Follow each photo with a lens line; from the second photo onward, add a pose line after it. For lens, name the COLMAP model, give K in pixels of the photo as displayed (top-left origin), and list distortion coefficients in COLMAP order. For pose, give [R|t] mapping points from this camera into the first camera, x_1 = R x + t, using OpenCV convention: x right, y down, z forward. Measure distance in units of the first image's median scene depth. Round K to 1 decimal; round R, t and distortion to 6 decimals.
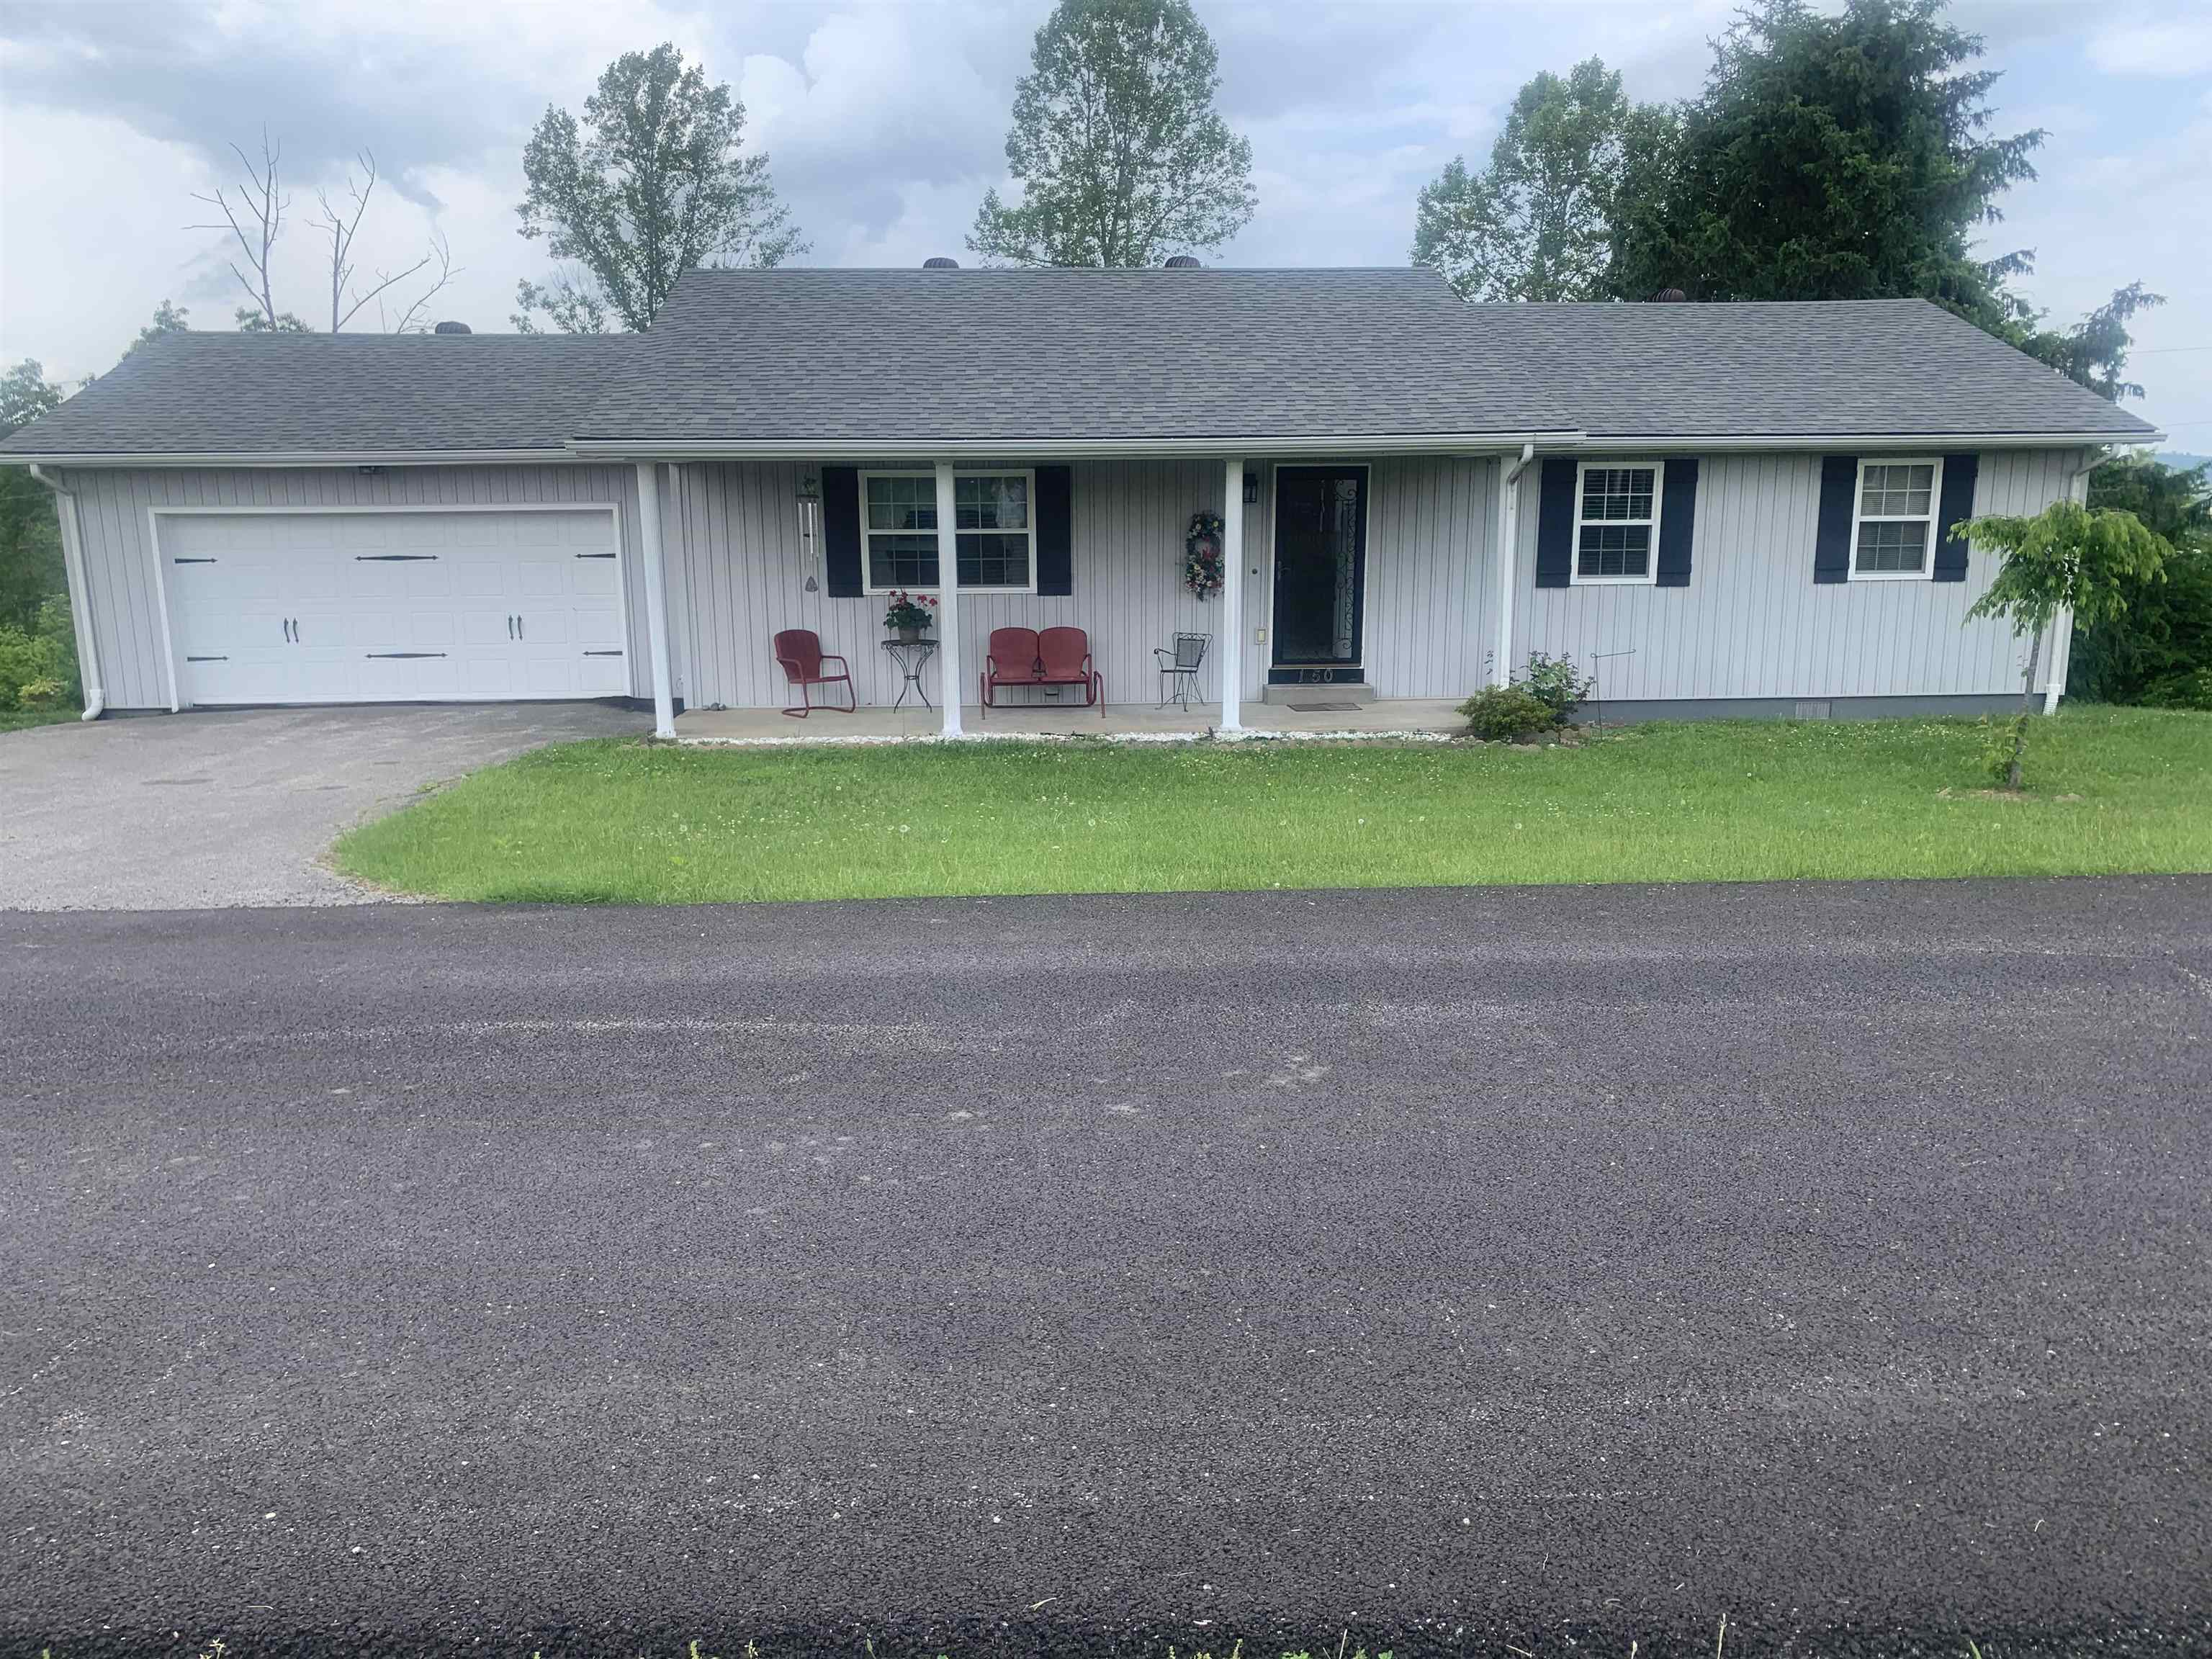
lens RADIAL K [[1702.1, 0, 1049.1], [0, 1702.1, 837.2], [0, 0, 1]] dist [0.062043, -0.145708]
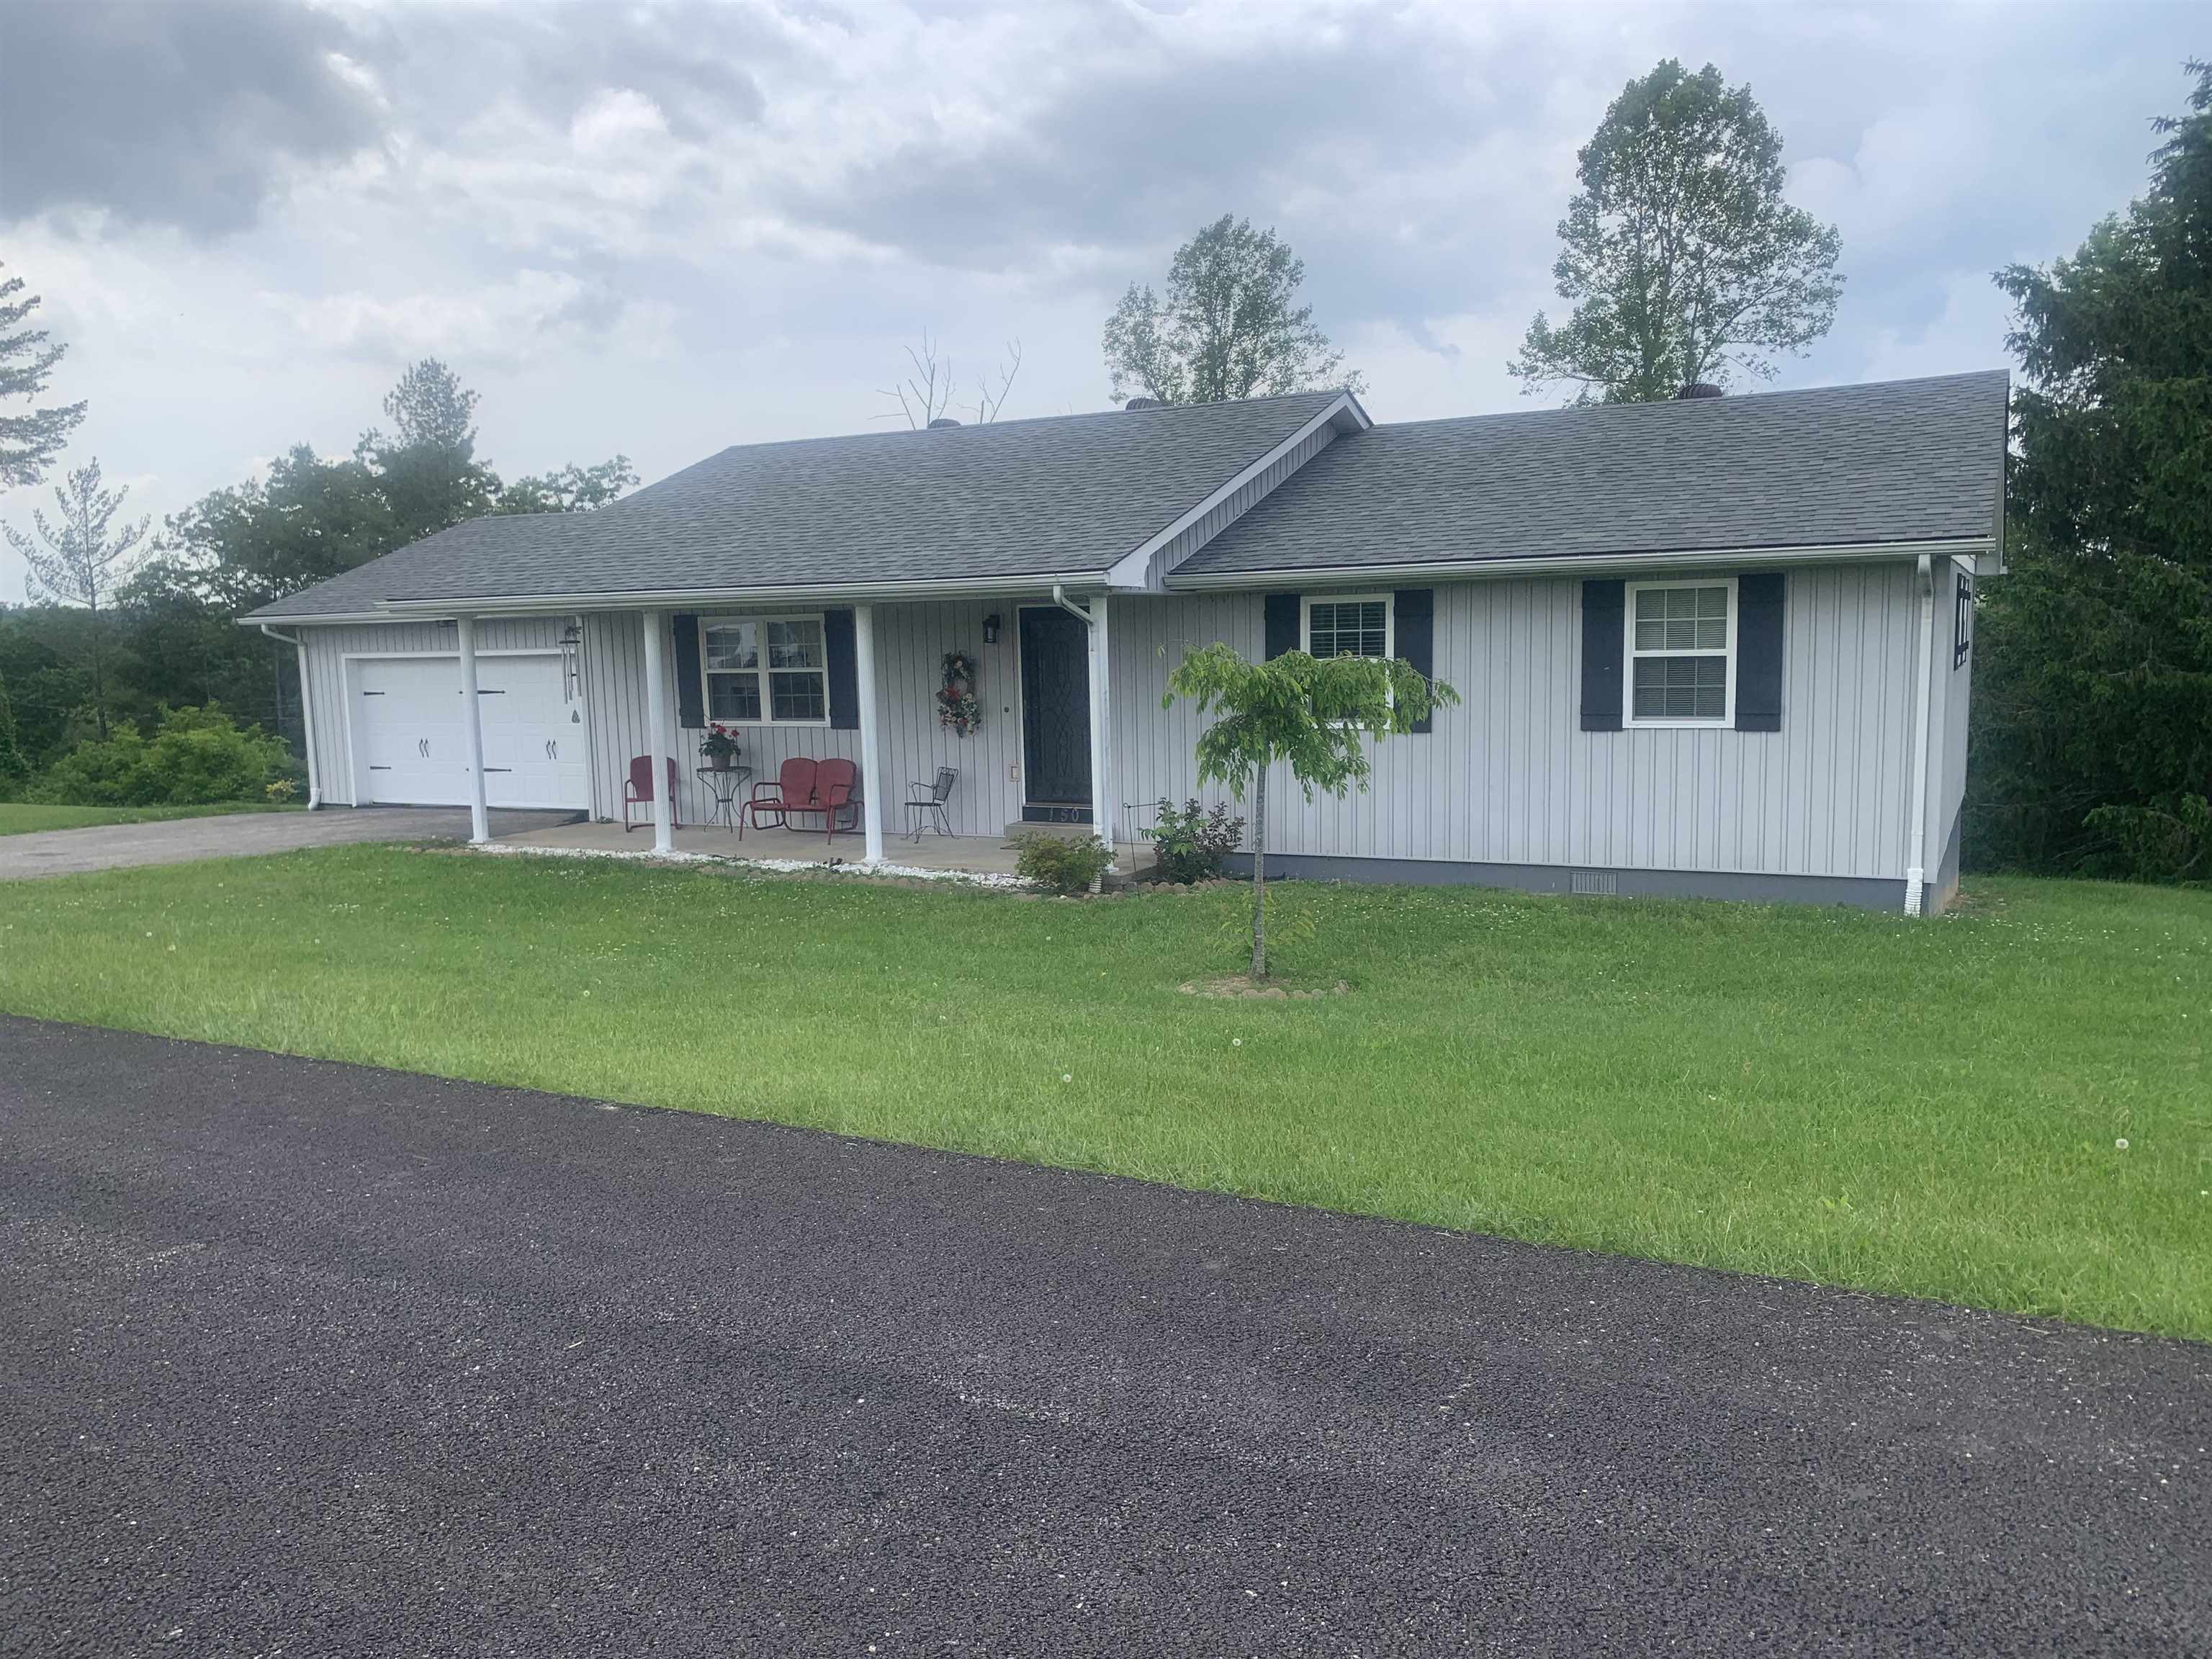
lens RADIAL K [[1702.1, 0, 1049.1], [0, 1702.1, 837.2], [0, 0, 1]] dist [0.062043, -0.145708]
pose [[0.852764, 0.048700, -0.520021, 0.663630], [-0.086764, 0.995018, -0.049099, -0.033342], [0.515040, 0.086989, 0.852741, 0.159564]]
